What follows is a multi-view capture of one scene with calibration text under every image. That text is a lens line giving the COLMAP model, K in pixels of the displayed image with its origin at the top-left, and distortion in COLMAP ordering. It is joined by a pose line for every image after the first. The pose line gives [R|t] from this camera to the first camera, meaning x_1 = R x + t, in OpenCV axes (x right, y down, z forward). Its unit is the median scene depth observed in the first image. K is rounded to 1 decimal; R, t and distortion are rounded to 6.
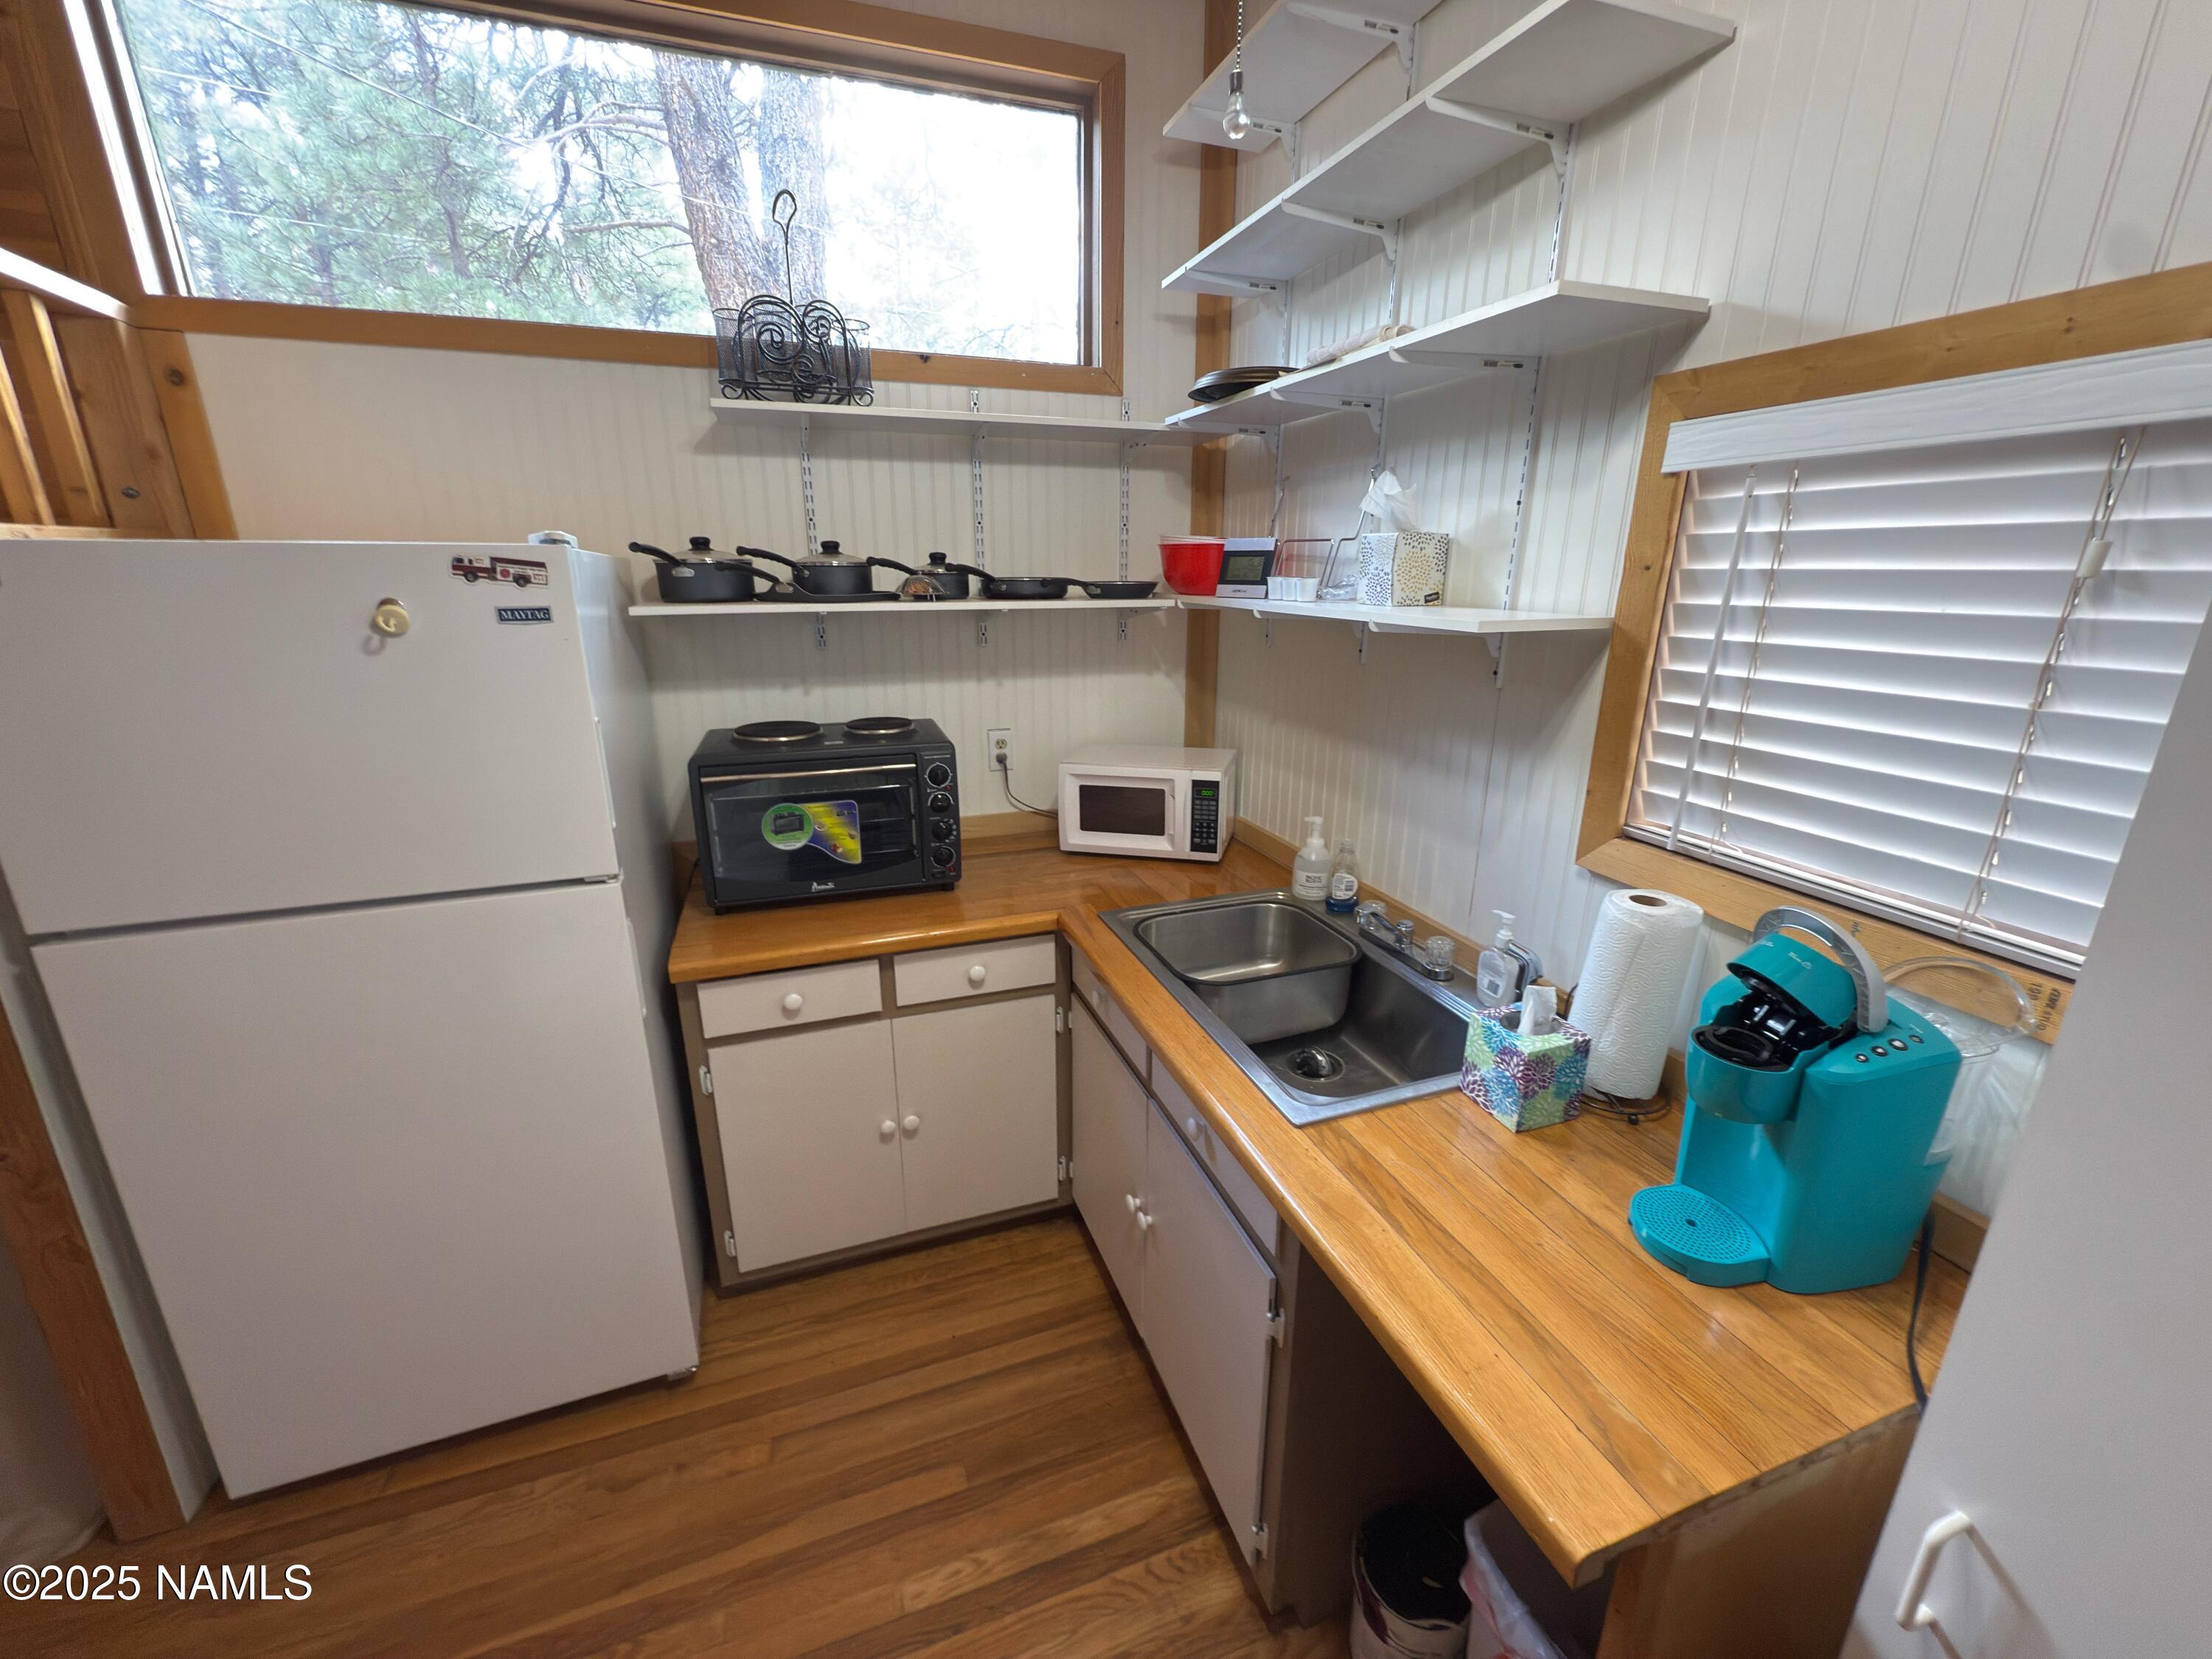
lens RADIAL K [[884.2, 0, 1102.4], [0, 884.2, 834.7], [0, 0, 1]] dist [0.003342, -0.000187]
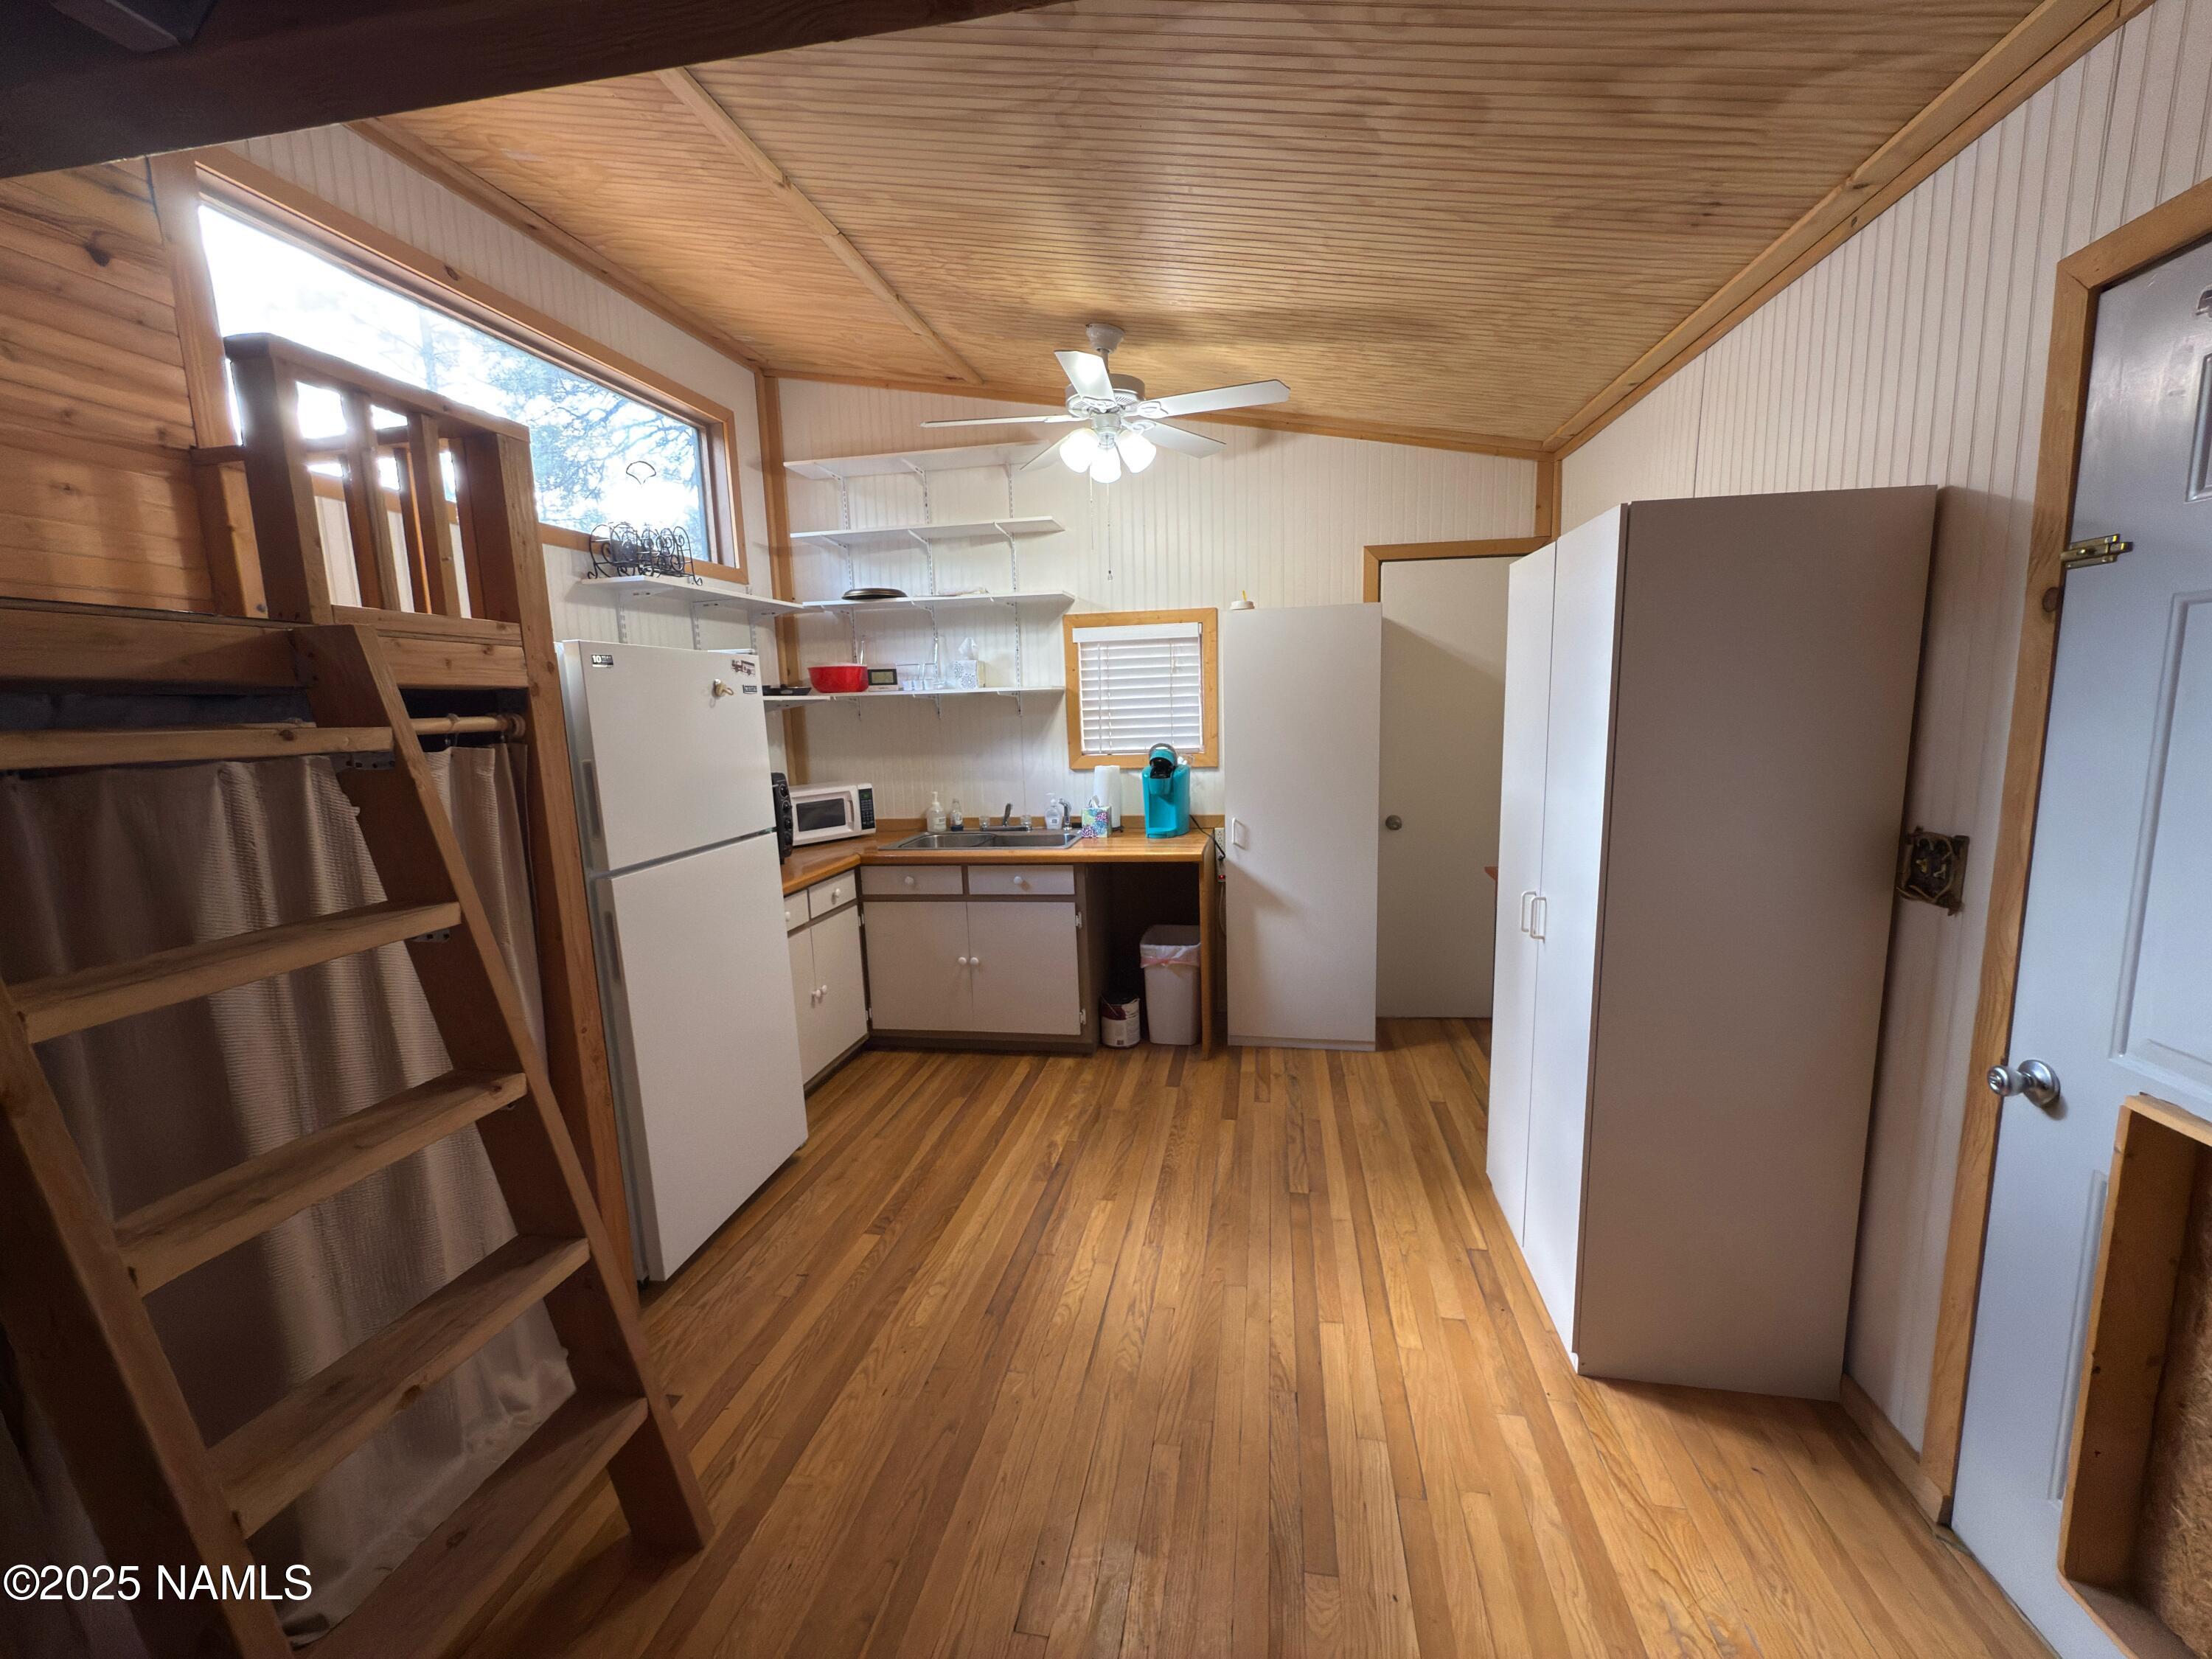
lens RADIAL K [[884.2, 0, 1112.7], [0, 884.2, 828.9], [0, 0, 1]] dist [0.003342, -0.000187]
pose [[0.504174, -0.142855, 0.851705, -1.787130], [0.285412, 0.958370, -0.008207, 0.269503], [-0.815076, 0.247224, 0.523957, -0.557351]]
